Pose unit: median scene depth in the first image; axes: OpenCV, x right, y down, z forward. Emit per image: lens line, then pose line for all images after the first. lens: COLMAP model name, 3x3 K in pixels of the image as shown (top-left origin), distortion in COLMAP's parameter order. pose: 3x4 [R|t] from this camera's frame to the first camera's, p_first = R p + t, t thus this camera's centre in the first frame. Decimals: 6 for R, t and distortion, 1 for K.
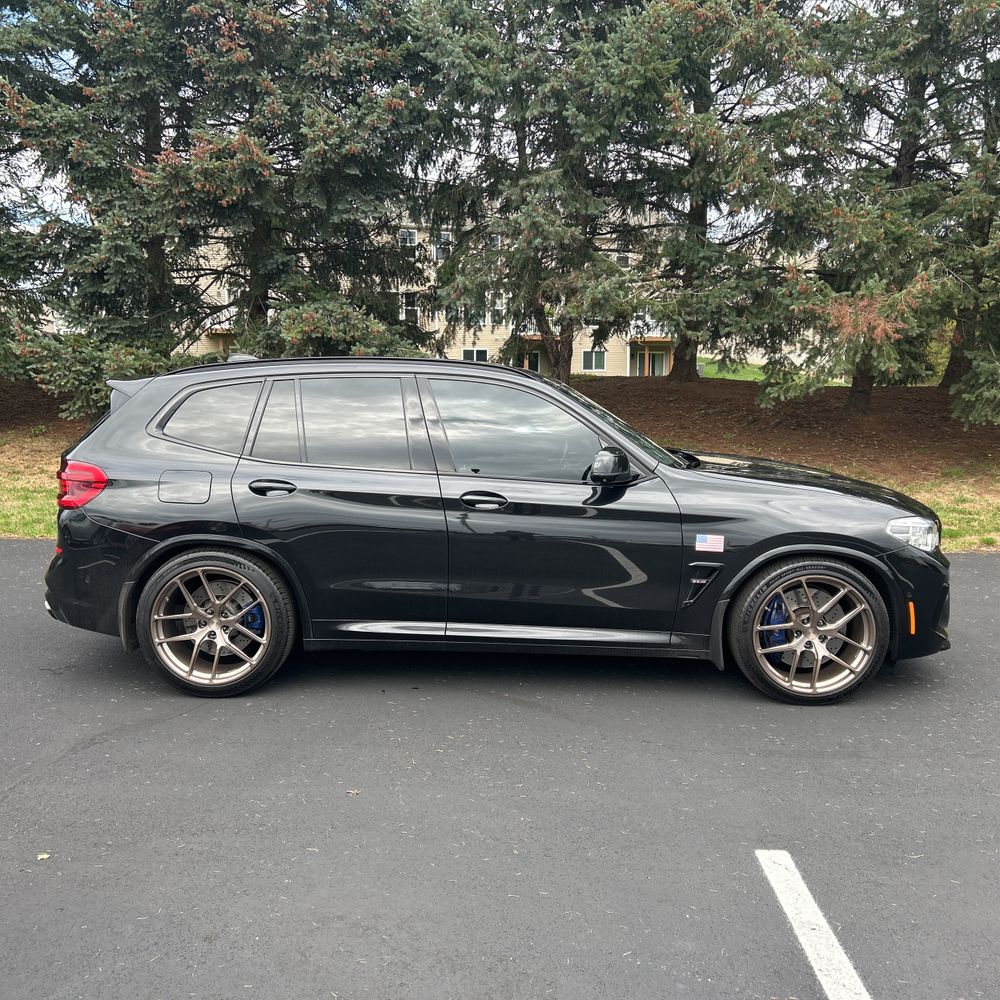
lens RADIAL K [[1013.8, 0, 495.4], [0, 1013.8, 494.9], [0, 0, 1]] dist [0.014621, 0.000000]
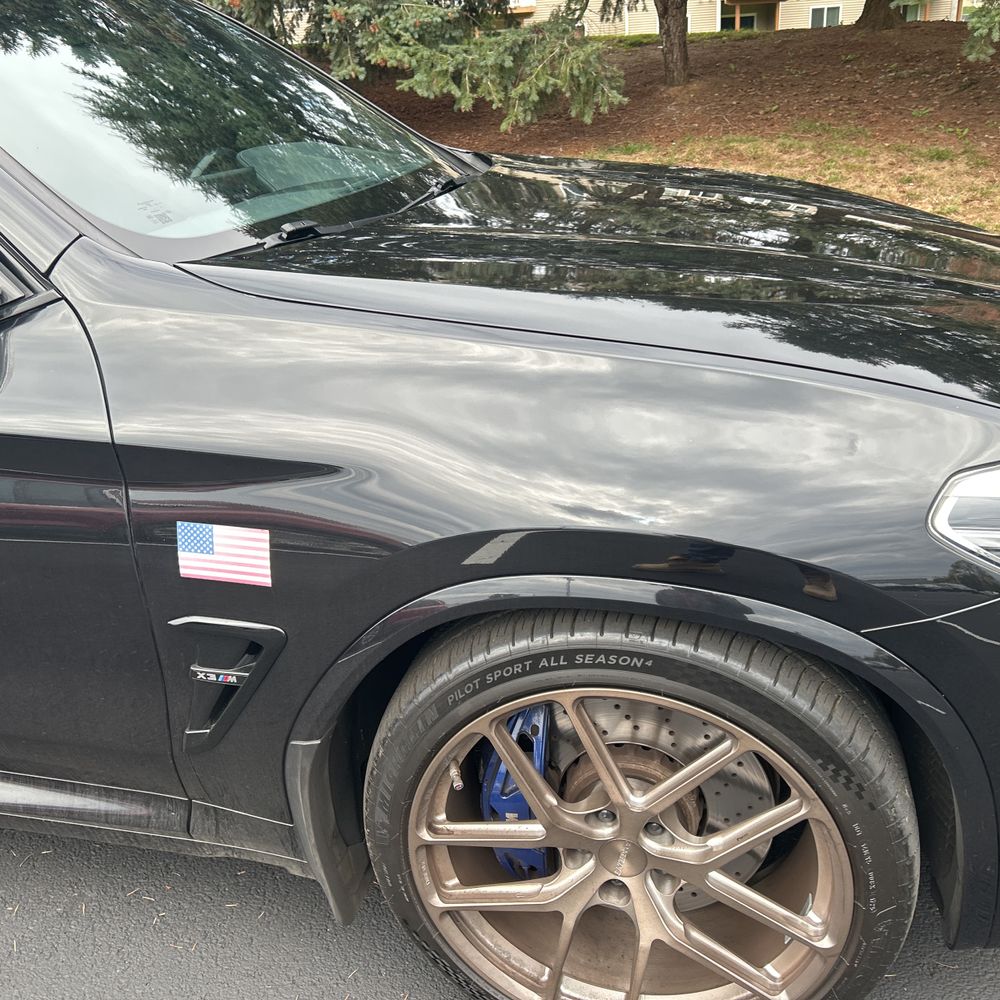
lens RADIAL K [[1013.8, 0, 505.1], [0, 1013.8, 498.9], [0, 0, 1]] dist [0.014621, 0.000000]
pose [[0.975278, 0.020418, -0.220035, 0.325445], [0.042812, 0.959398, 0.278787, -0.036578], [0.216793, -0.281315, 0.934806, 0.728373]]
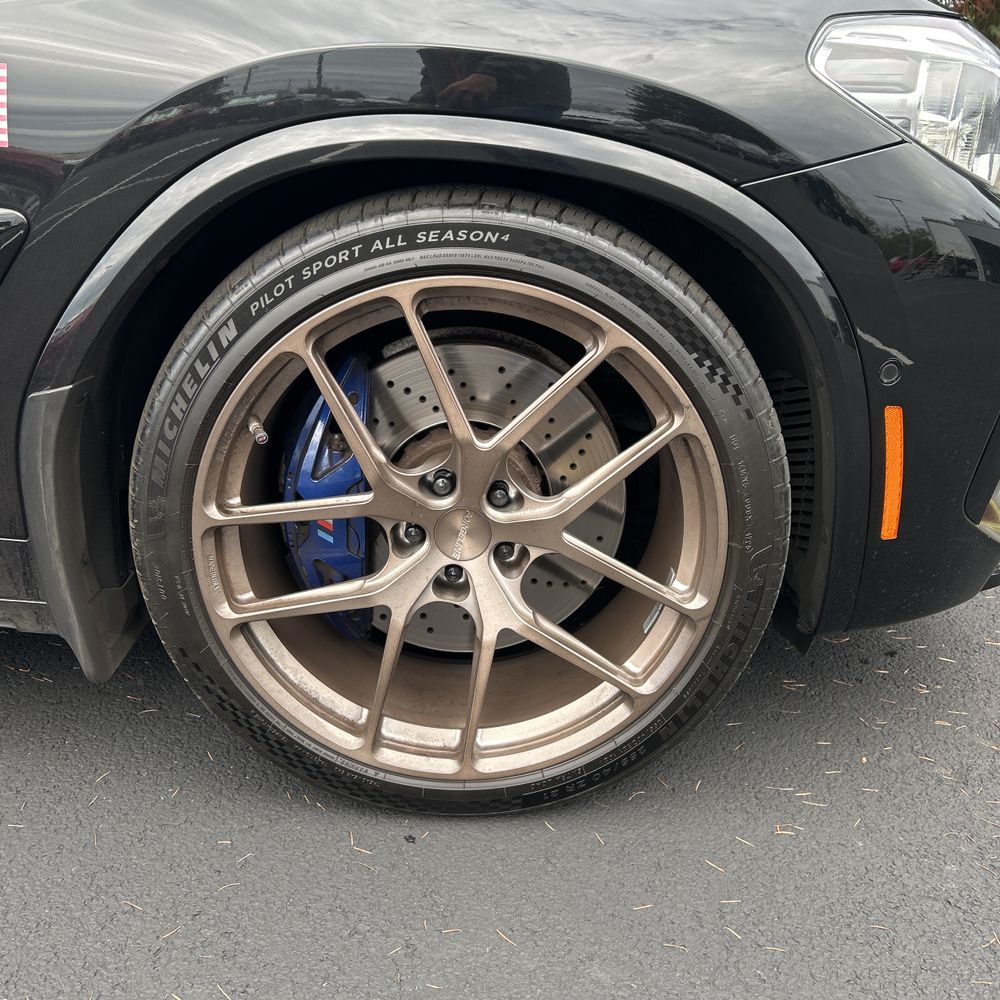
lens RADIAL K [[1013.8, 0, 522.9], [0, 1013.8, 497.8], [0, 0, 1]] dist [0.014621, 0.000000]
pose [[0.998789, 0.006532, 0.048755, 0.300981], [-0.015737, 0.981483, 0.190901, 0.079537], [-0.046605, -0.191437, 0.980398, 0.740541]]
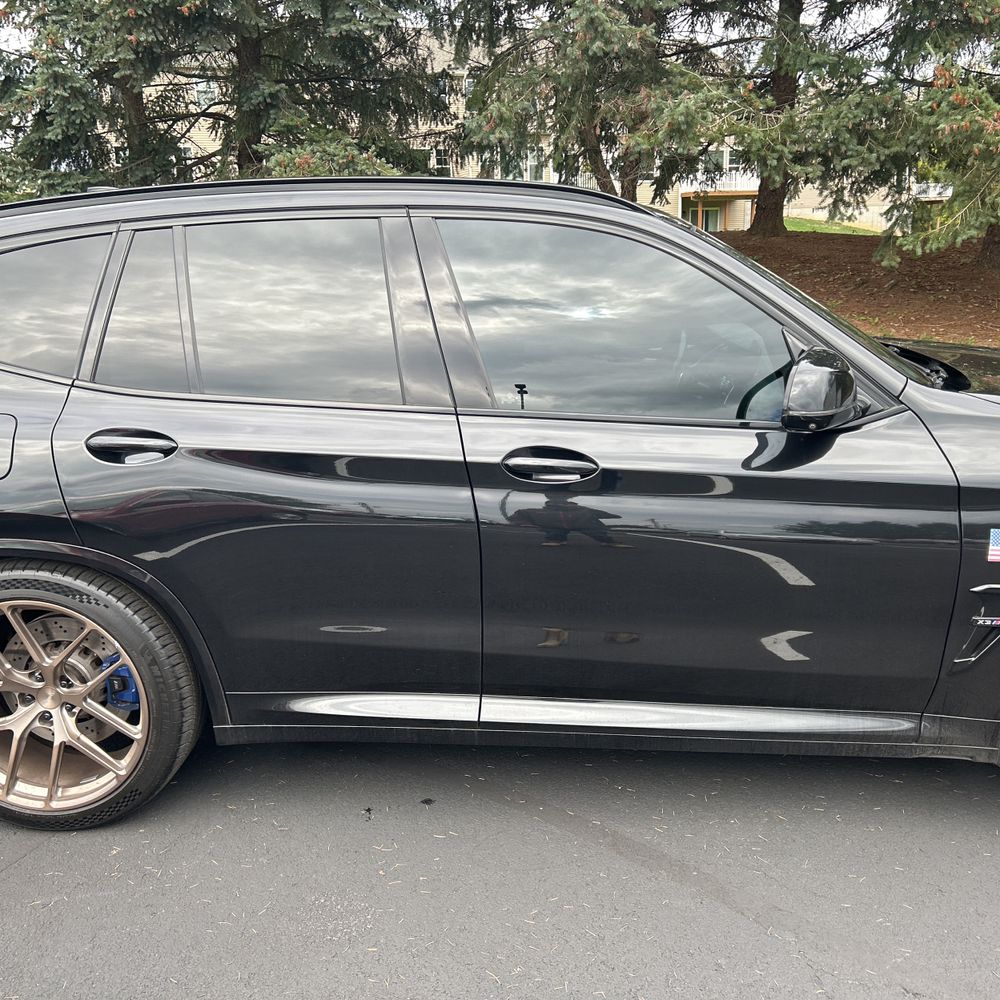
lens RADIAL K [[1013.8, 0, 495.0], [0, 1013.8, 496.3], [0, 0, 1]] dist [0.014621, 0.000000]
pose [[0.999031, -0.015262, -0.041270, -0.017516], [0.020446, 0.991527, 0.128283, -0.041929], [0.038962, -0.129003, 0.990879, 0.482488]]
